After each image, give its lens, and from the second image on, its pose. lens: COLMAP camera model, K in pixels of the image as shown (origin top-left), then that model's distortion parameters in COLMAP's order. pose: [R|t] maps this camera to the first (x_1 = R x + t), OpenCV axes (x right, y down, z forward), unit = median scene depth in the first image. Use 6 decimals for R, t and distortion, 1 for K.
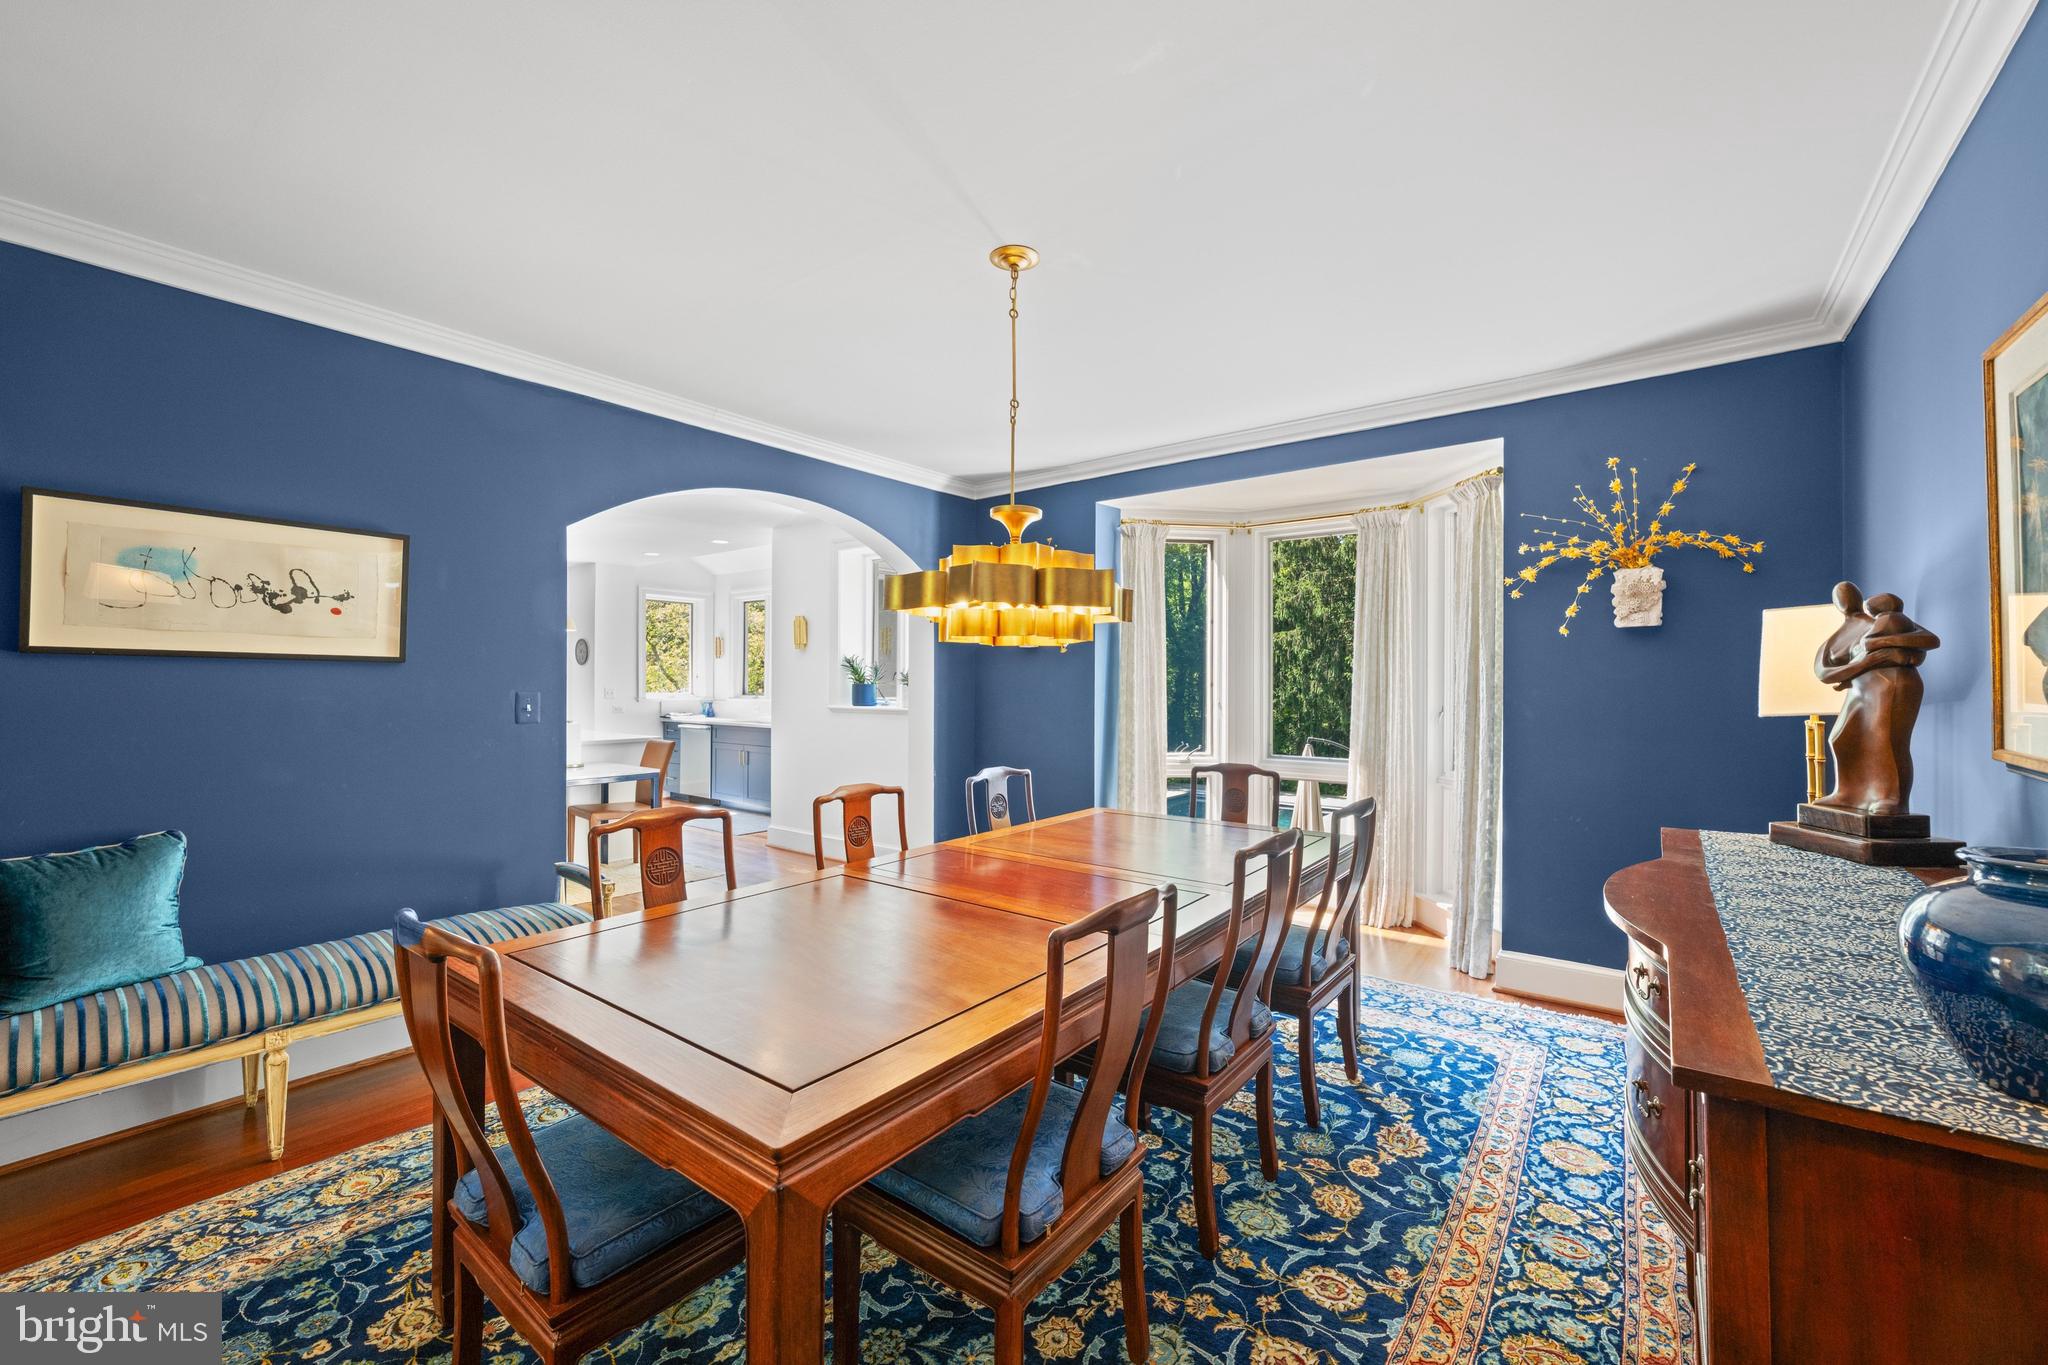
lens RADIAL K [[813.0, 0, 1023.2], [0, 813.0, 688.3], [0, 0, 1]] dist [-0.000938, 0.000334]
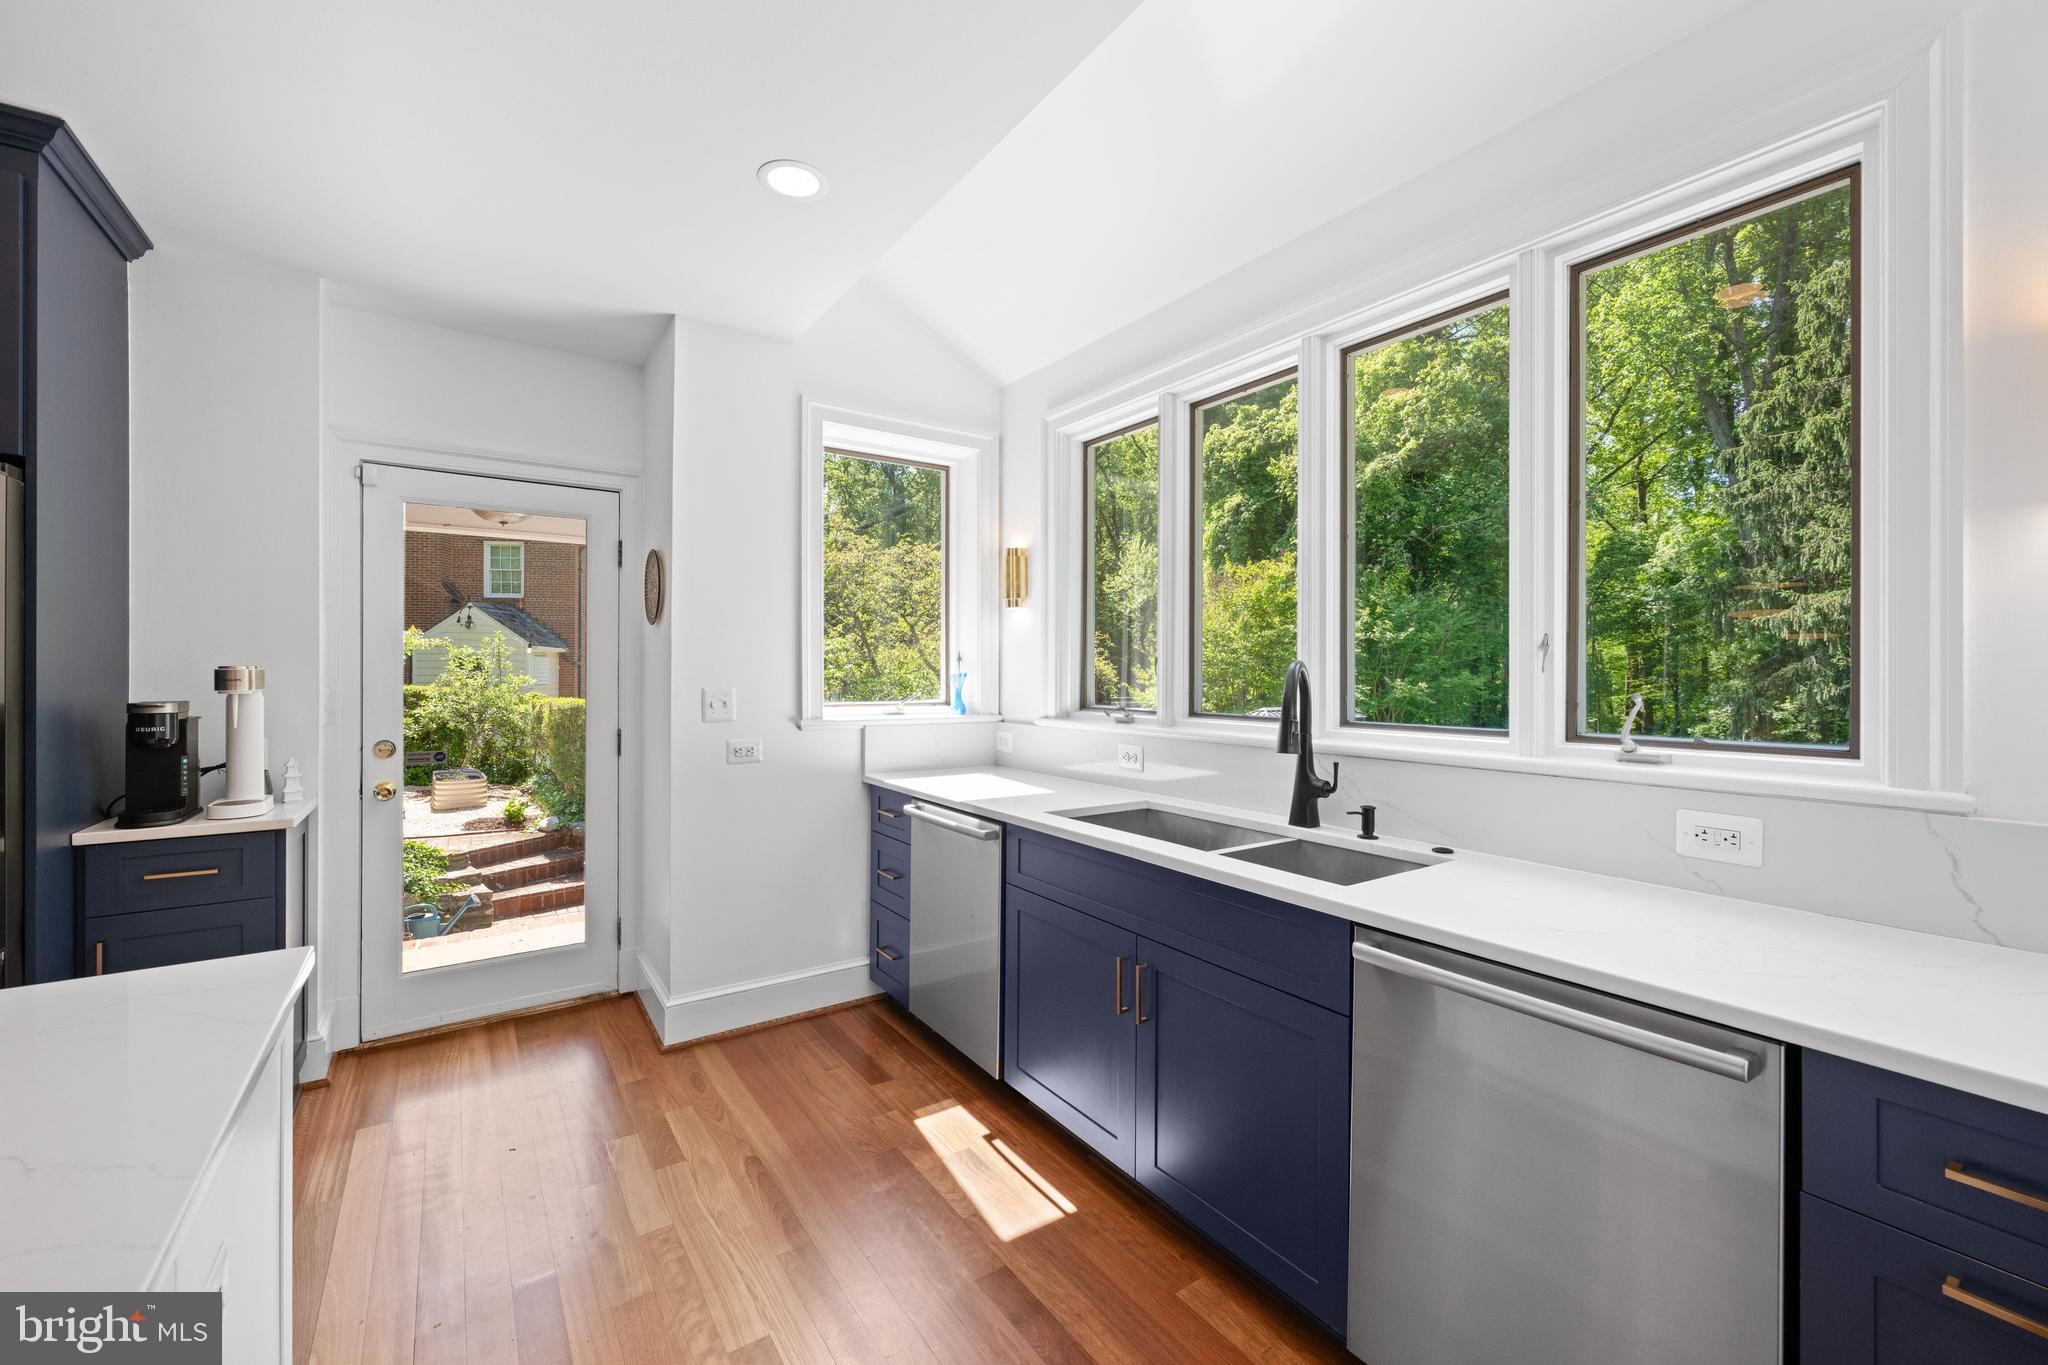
lens RADIAL K [[813.0, 0, 1022.7], [0, 813.0, 672.0], [0, 0, 1]] dist [-0.000938, 0.000334]
pose [[0.950459, -0.005567, -0.310801, -0.260724], [0.006855, 0.999972, 0.003052, -0.009901], [0.310775, -0.005031, 0.950470, 0.660783]]
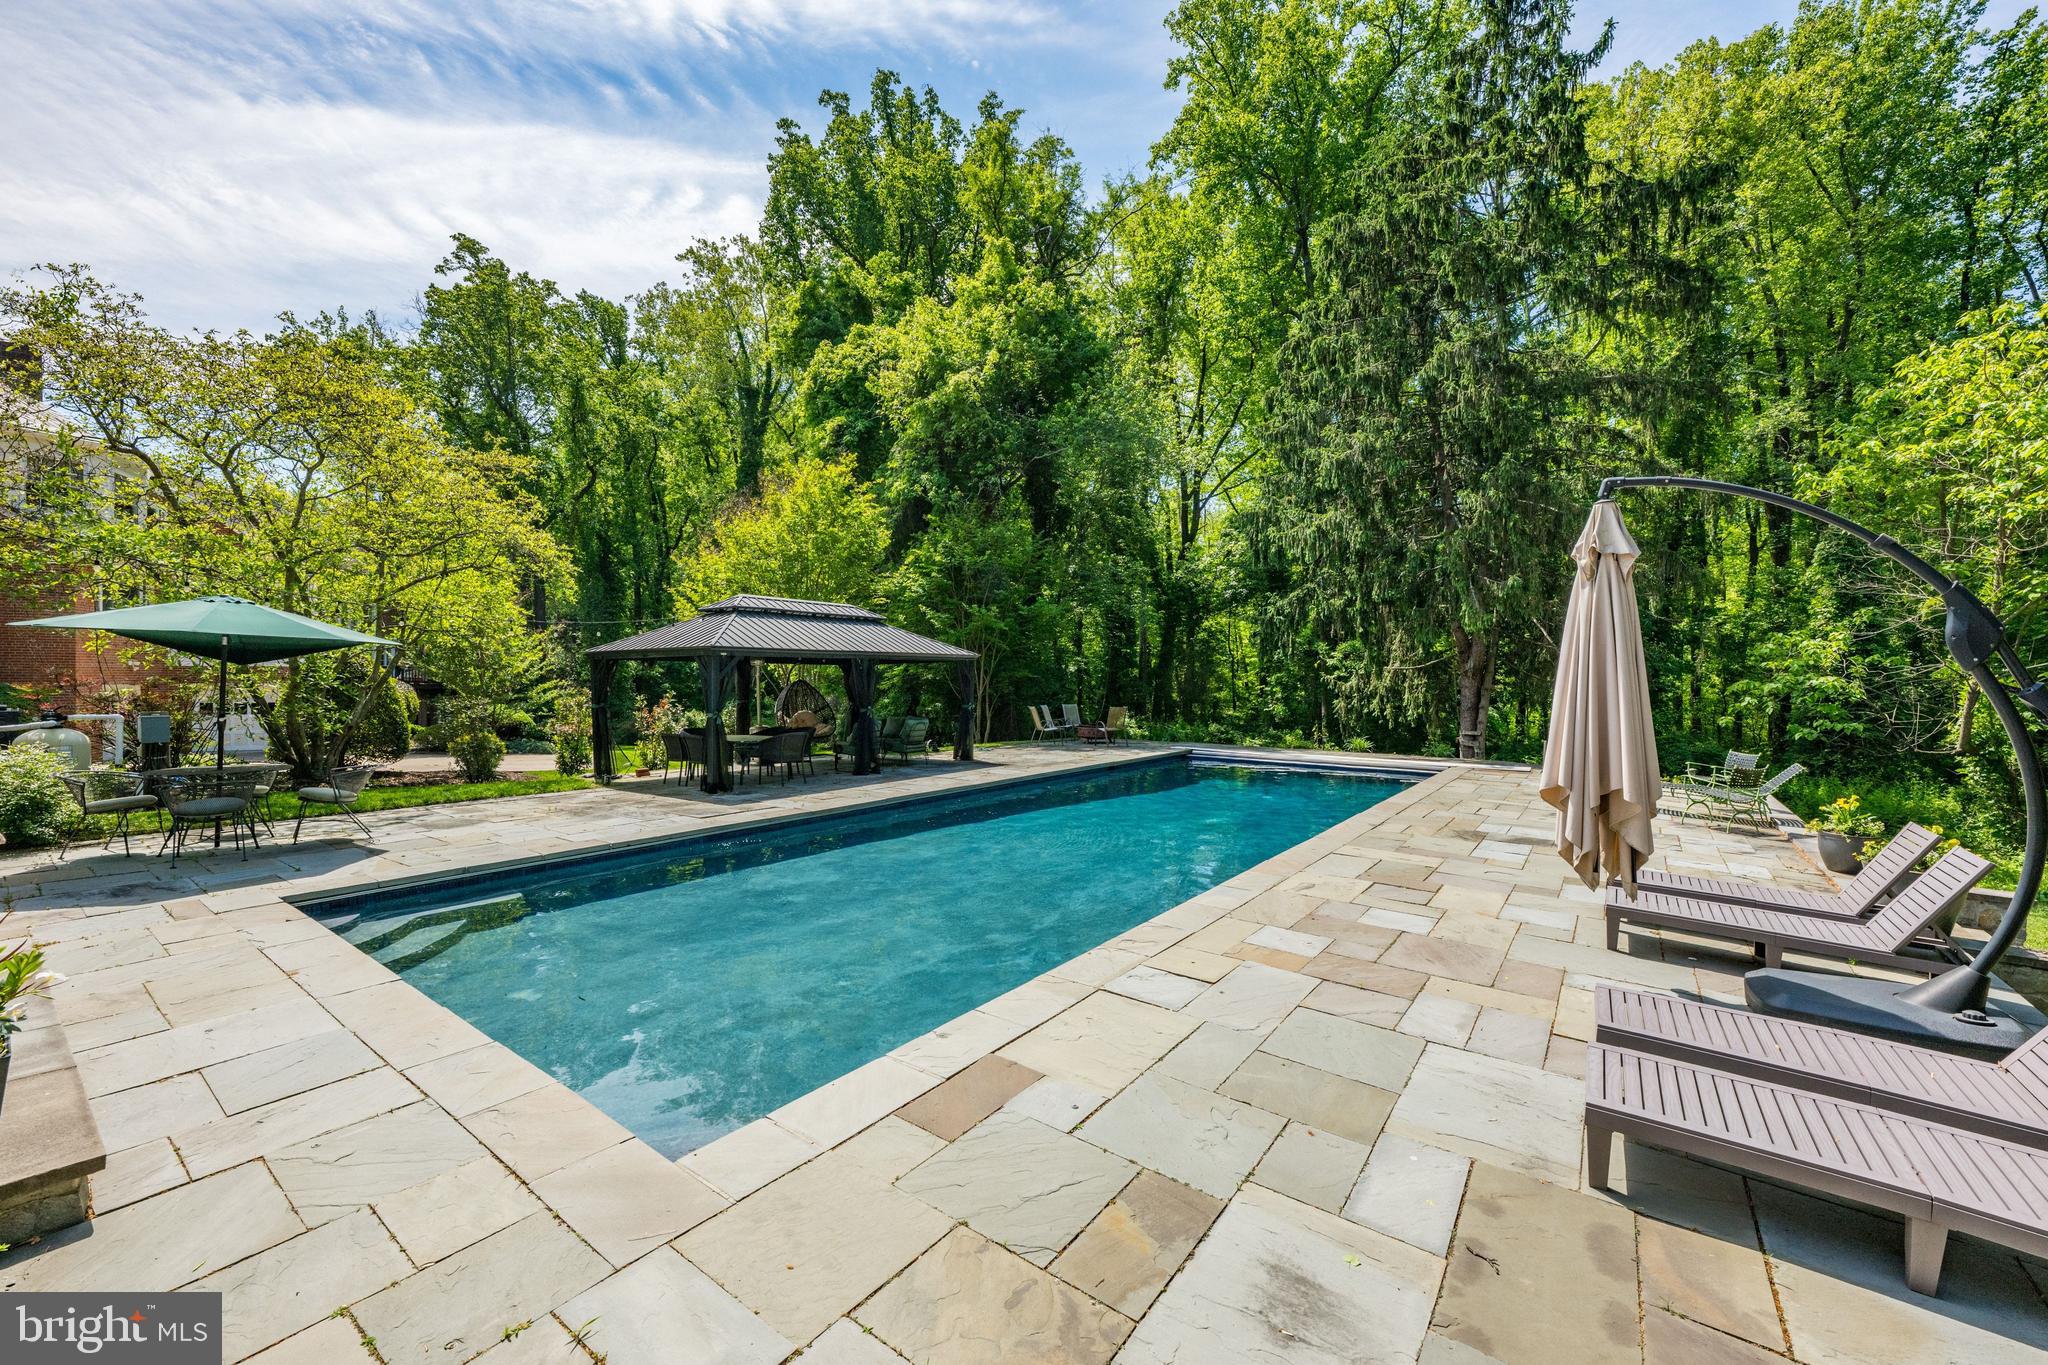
lens RADIAL K [[813.0, 0, 1027.7], [0, 813.0, 686.2], [0, 0, 1]] dist [-0.000938, 0.000334]
pose [[0.999999, -0.000340, 0.001478, 0.186028], [0.000316, 0.999876, 0.015717, 0.210753], [-0.001483, -0.015717, 0.999875, 1.044880]]
